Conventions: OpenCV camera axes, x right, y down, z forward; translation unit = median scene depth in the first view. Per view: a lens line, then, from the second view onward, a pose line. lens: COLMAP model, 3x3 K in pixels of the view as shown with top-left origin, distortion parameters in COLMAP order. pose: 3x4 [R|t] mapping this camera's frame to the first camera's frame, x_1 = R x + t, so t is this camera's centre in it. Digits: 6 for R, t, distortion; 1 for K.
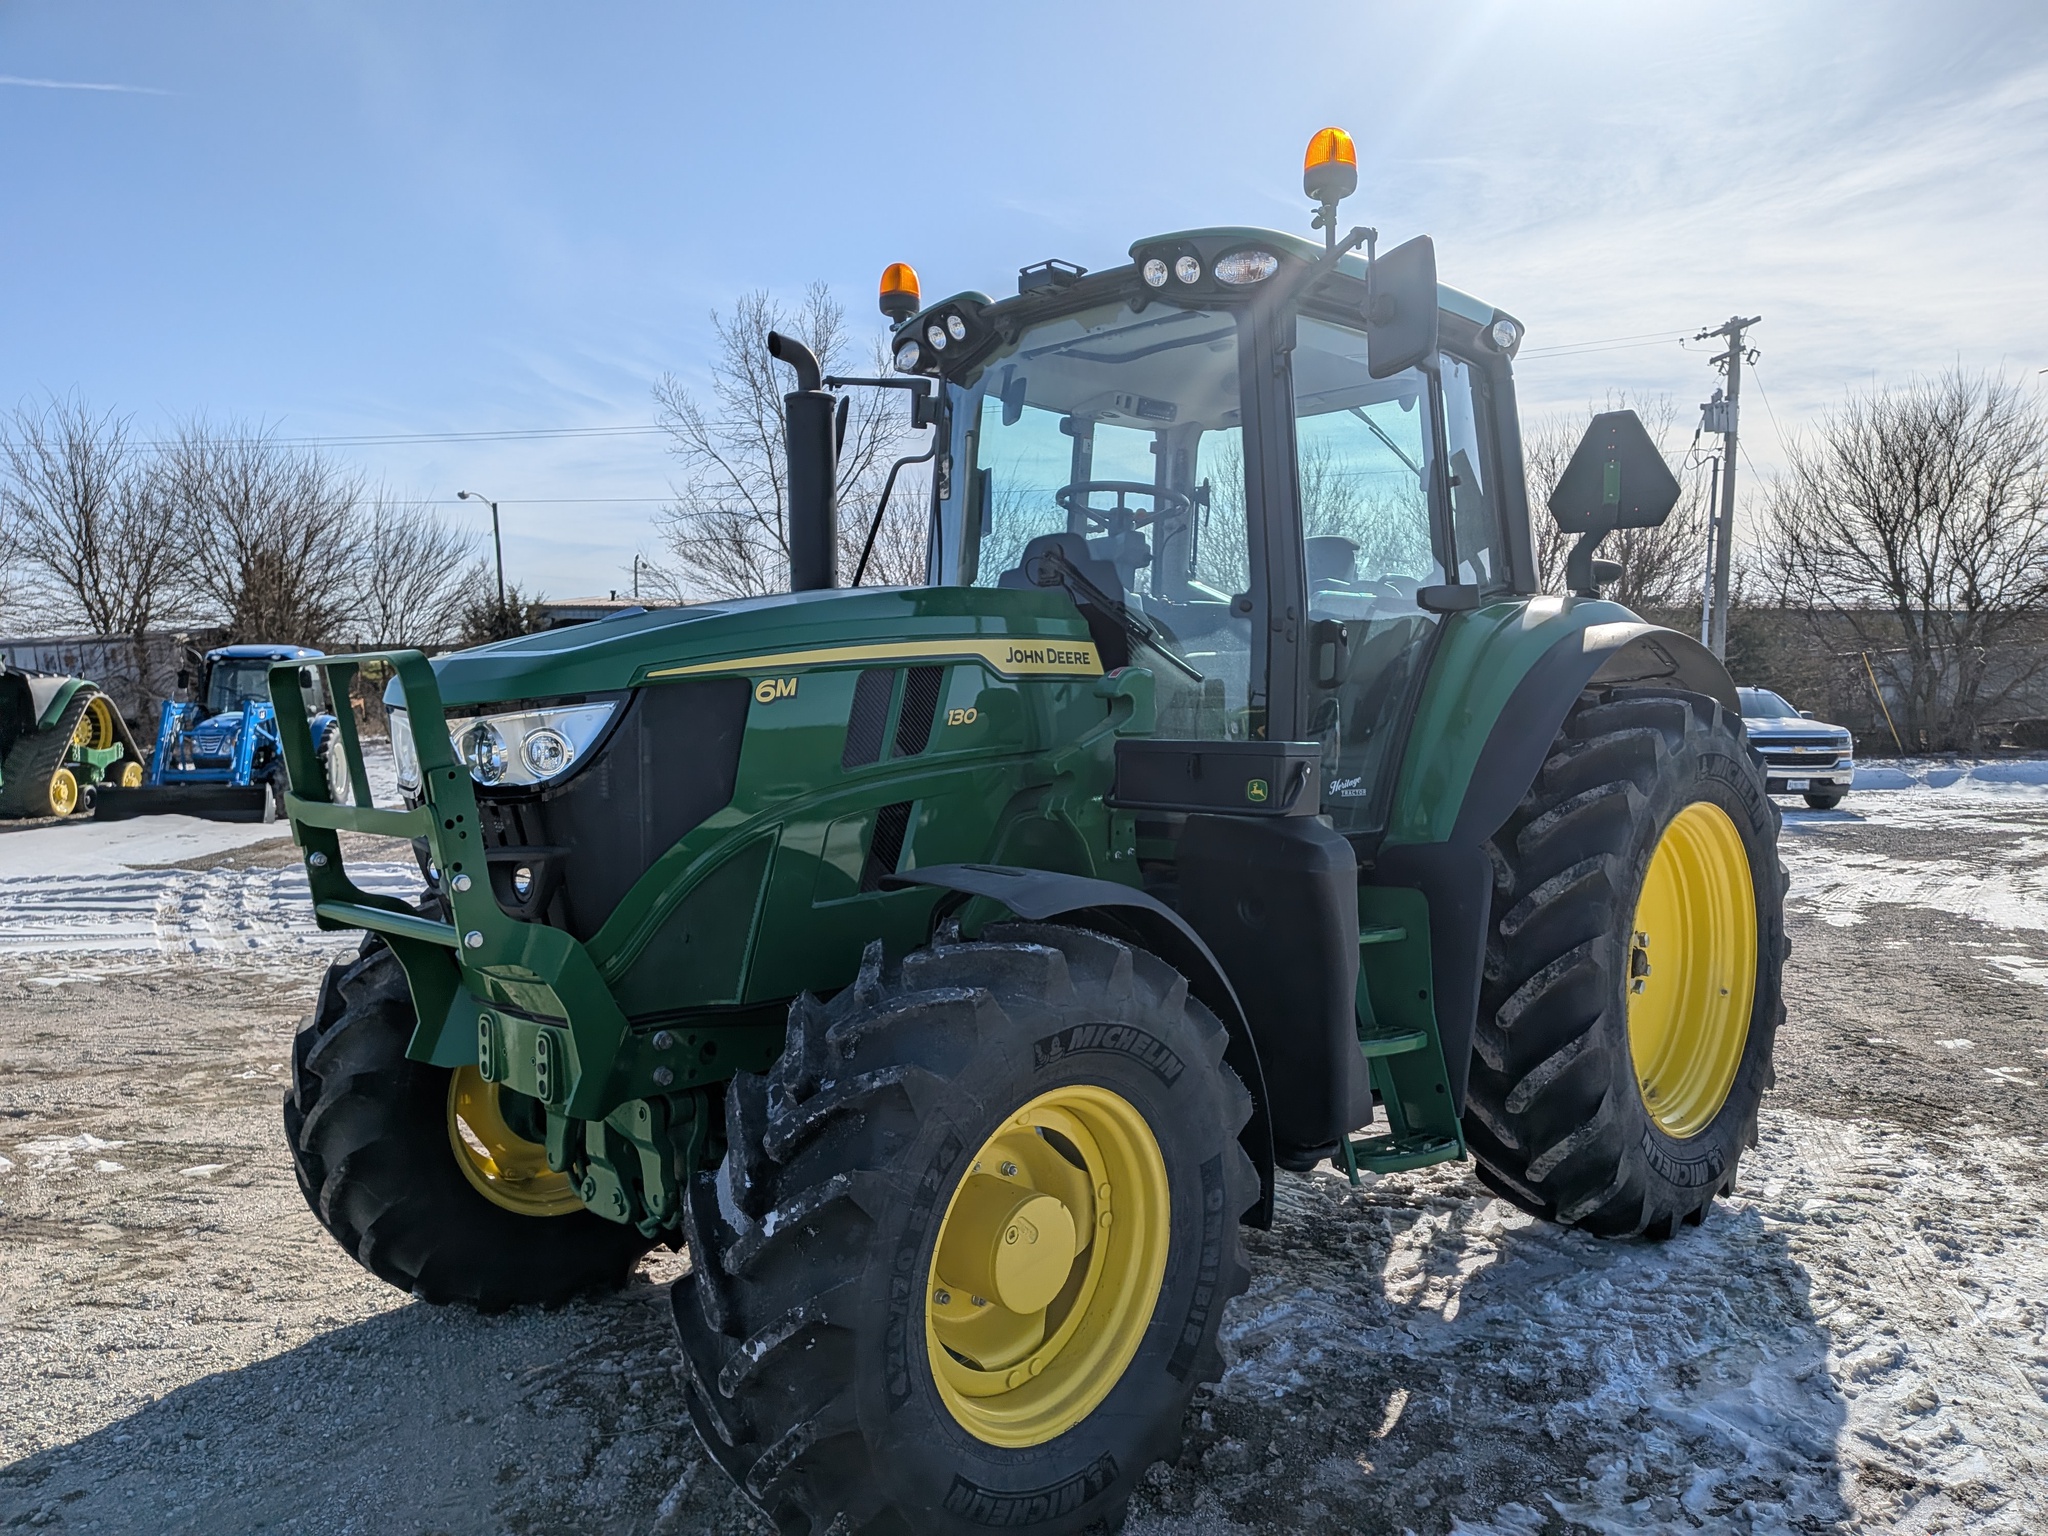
lens RADIAL K [[1565.1, 0, 991.7], [0, 1565.1, 774.0], [0, 0, 1]] dist [0.015316, -0.002780]
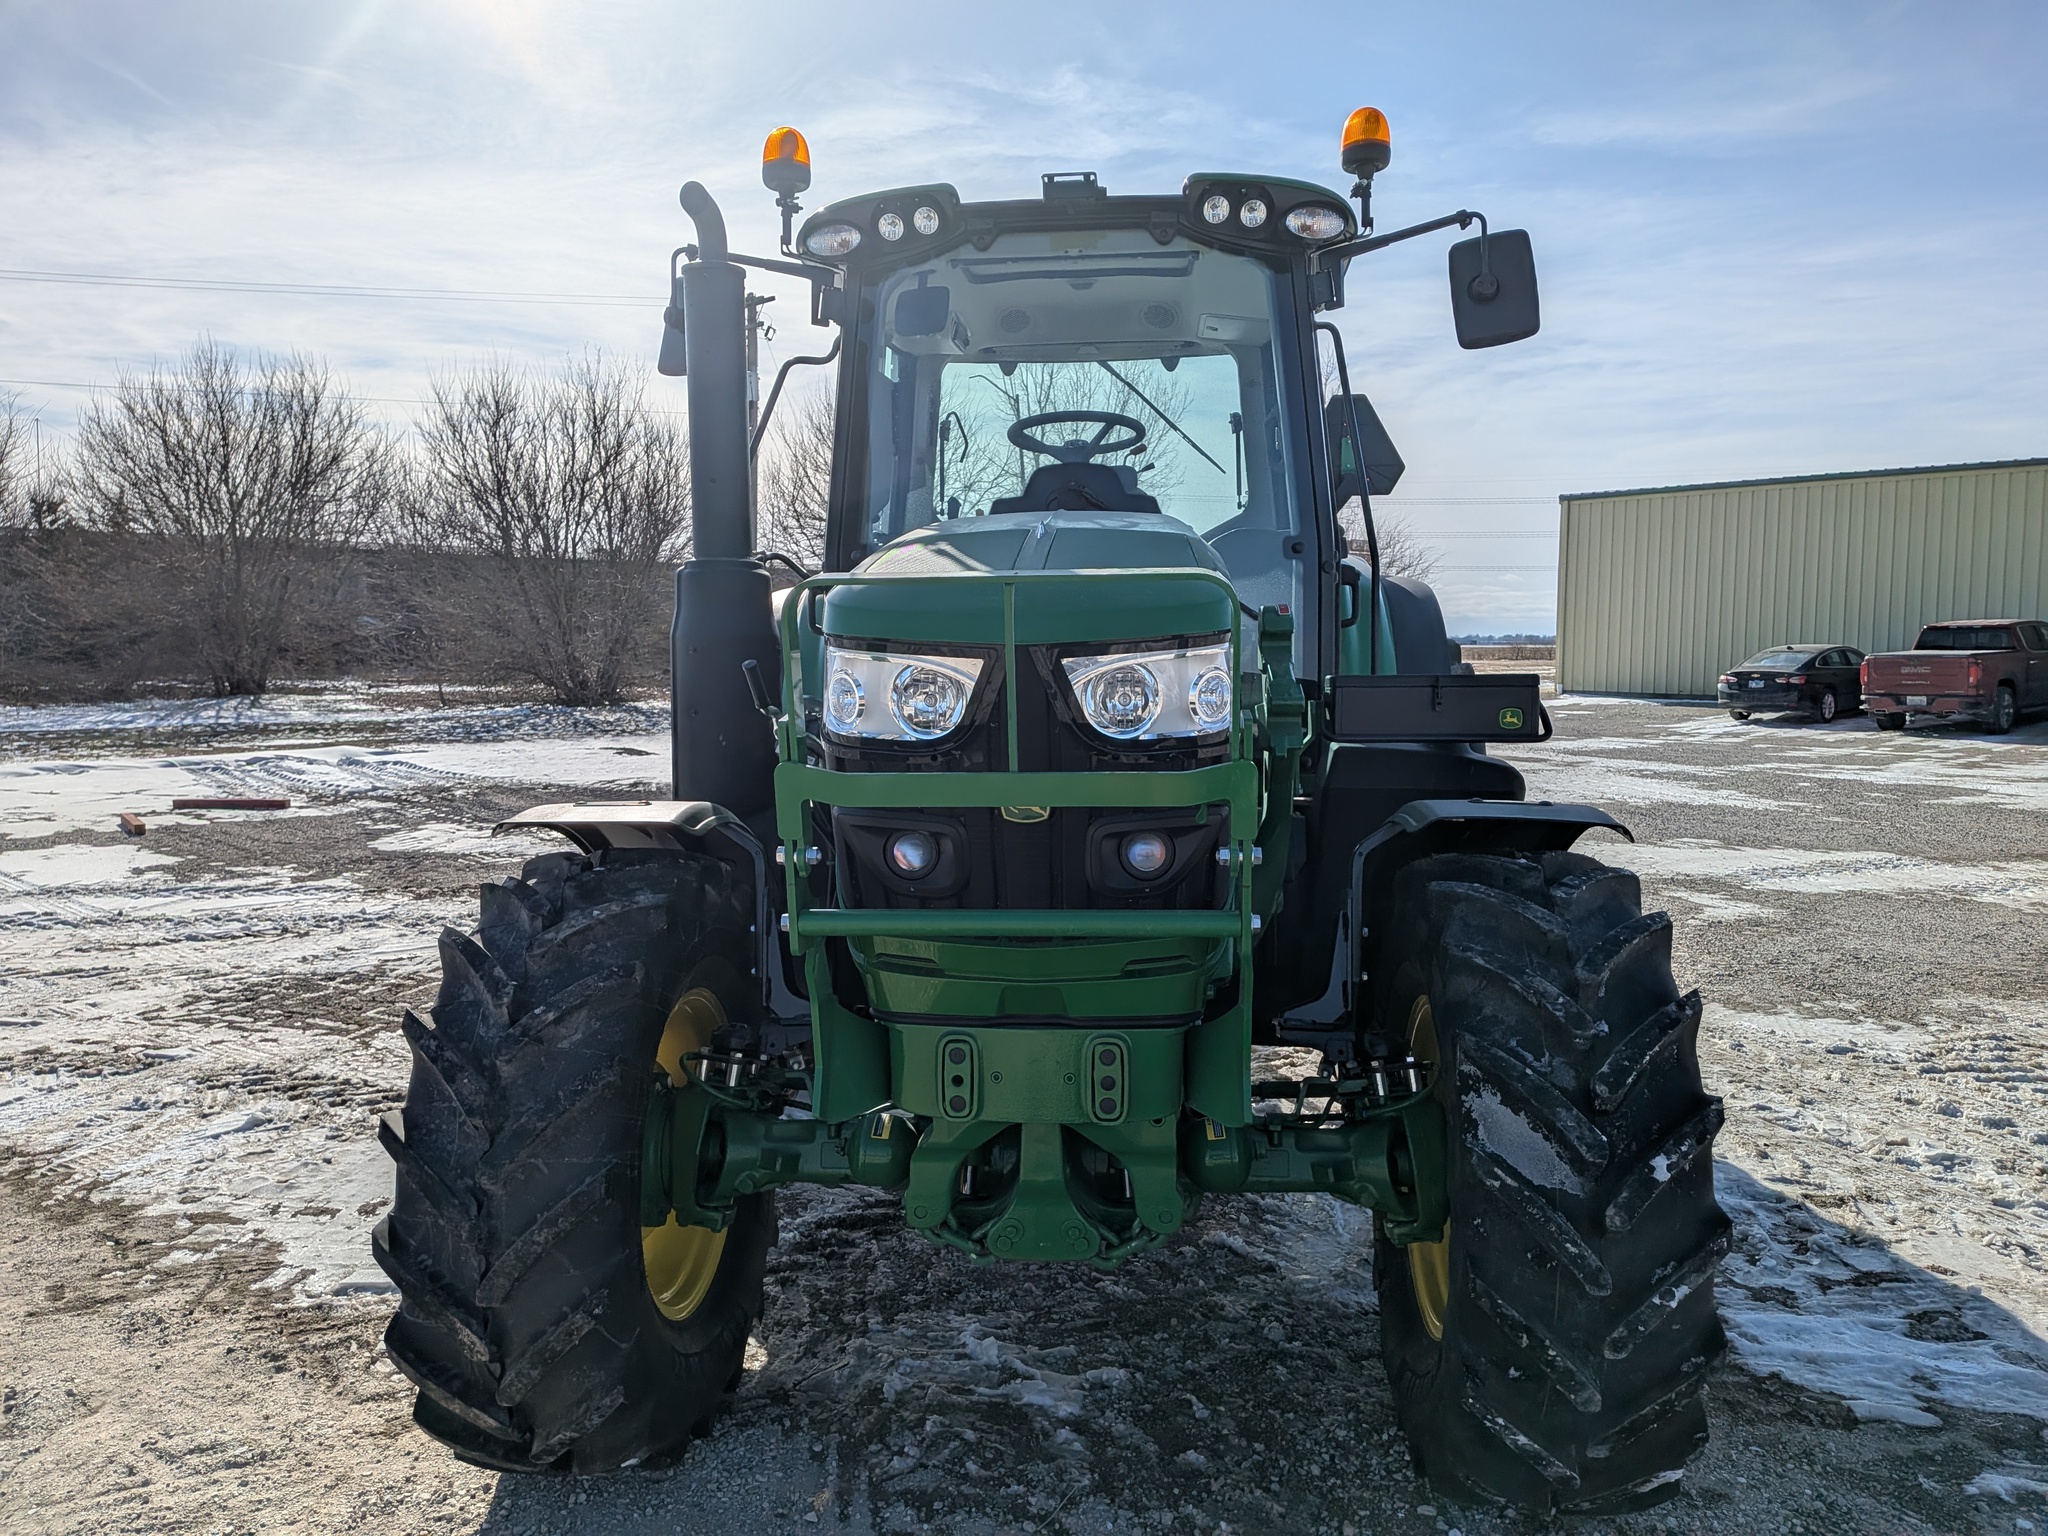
lens RADIAL K [[1595.7, 0, 1024.0], [0, 1595.7, 768.0], [0, 0, 1]] dist [-0.008335, -0.000671]
pose [[0.749742, -0.050717, 0.659783, -0.682220], [0.034461, 0.998698, 0.037610, -0.008825], [-0.660832, -0.005461, 0.750514, 0.325869]]
